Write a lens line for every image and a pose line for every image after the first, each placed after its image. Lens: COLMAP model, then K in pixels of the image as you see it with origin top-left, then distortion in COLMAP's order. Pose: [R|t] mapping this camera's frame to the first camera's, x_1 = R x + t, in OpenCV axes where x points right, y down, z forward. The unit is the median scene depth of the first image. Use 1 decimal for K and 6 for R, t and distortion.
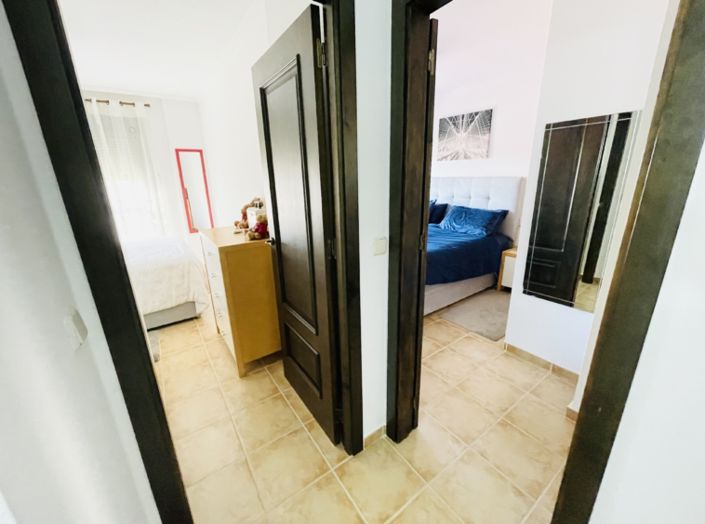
lens RADIAL K [[284.5, 0, 354.0], [0, 284.5, 261.7], [0, 0, 1]] dist [-0.001810, -0.000695]
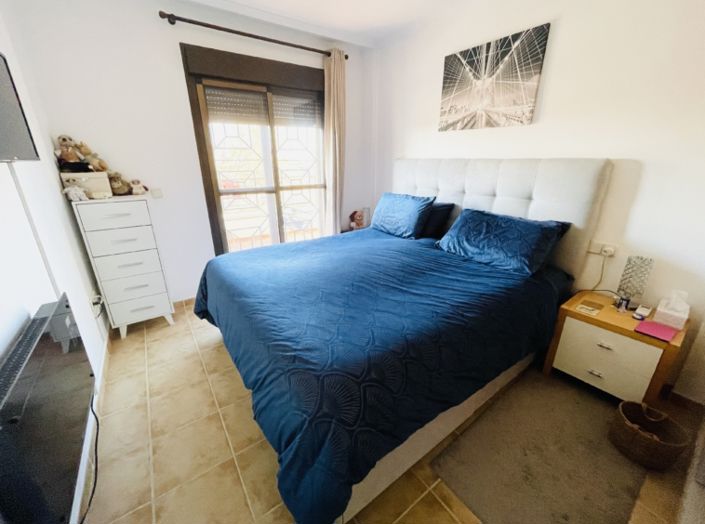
lens RADIAL K [[284.5, 0, 352.1], [0, 284.5, 260.1], [0, 0, 1]] dist [-0.001810, -0.000695]
pose [[0.999856, 0.016671, -0.003251, 0.130228], [-0.016515, 0.998931, 0.043171, -0.118907], [0.003967, -0.043112, 0.999062, 0.435844]]
